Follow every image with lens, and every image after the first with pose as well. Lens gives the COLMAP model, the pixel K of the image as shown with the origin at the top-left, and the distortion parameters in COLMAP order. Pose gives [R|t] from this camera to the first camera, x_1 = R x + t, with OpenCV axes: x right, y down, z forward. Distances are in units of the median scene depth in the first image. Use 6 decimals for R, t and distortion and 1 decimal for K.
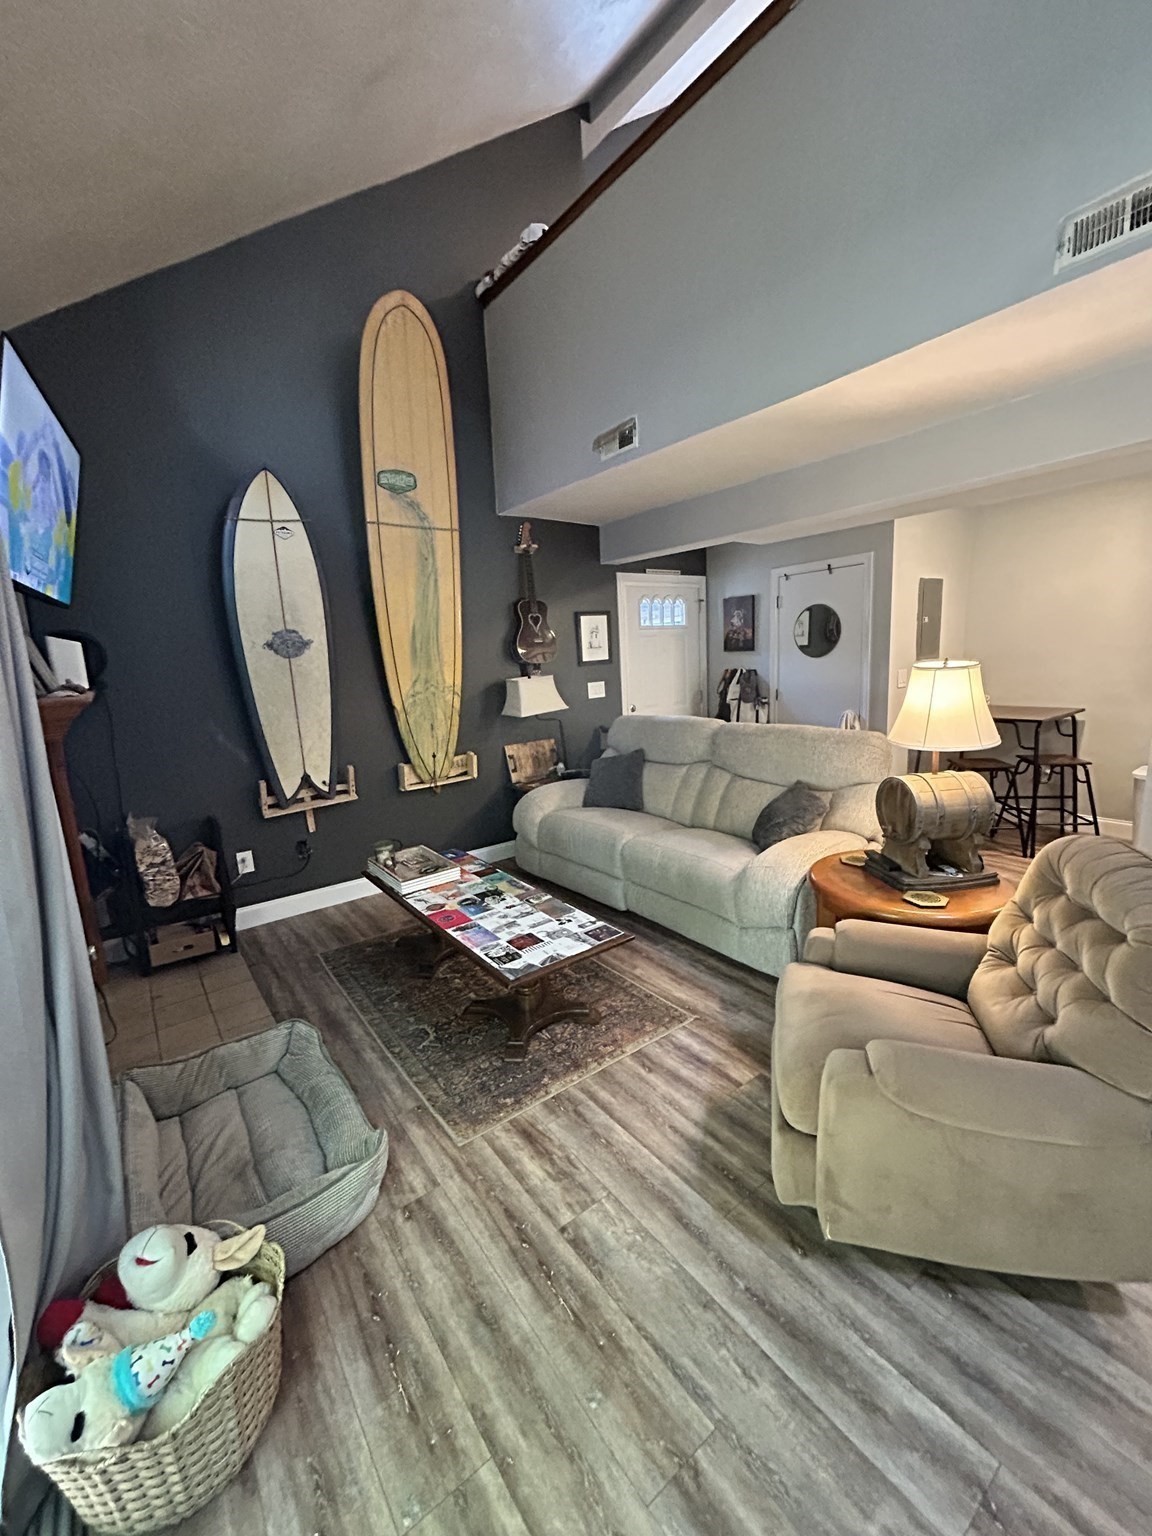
lens RADIAL K [[622.8, 0, 576.0], [0, 622.8, 768.0], [0, 0, 1]] dist [-0.000583, -0.000016]
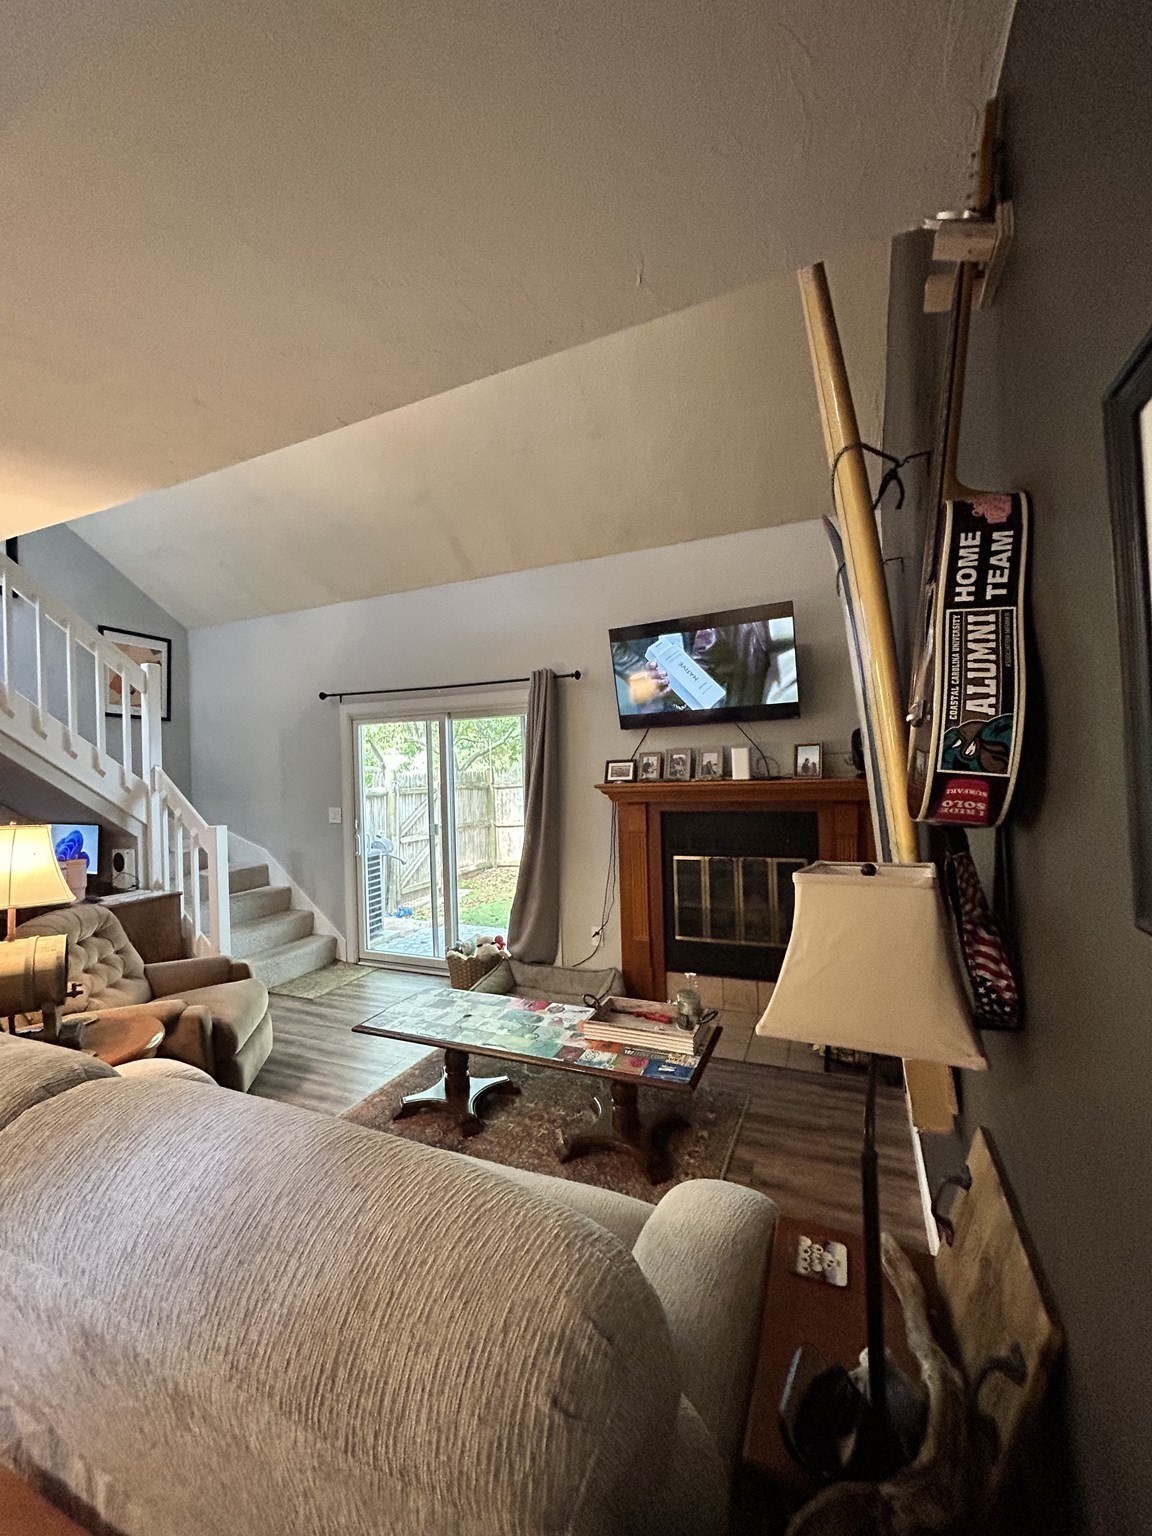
lens RADIAL K [[622.8, 0, 576.0], [0, 622.8, 768.0], [0, 0, 1]] dist [-0.000583, -0.000016]
pose [[-0.867197, 0.074680, -0.492333, 0.234288], [-0.016710, 0.983770, 0.178656, -0.369194], [0.497685, 0.163156, -0.851874, 1.858678]]
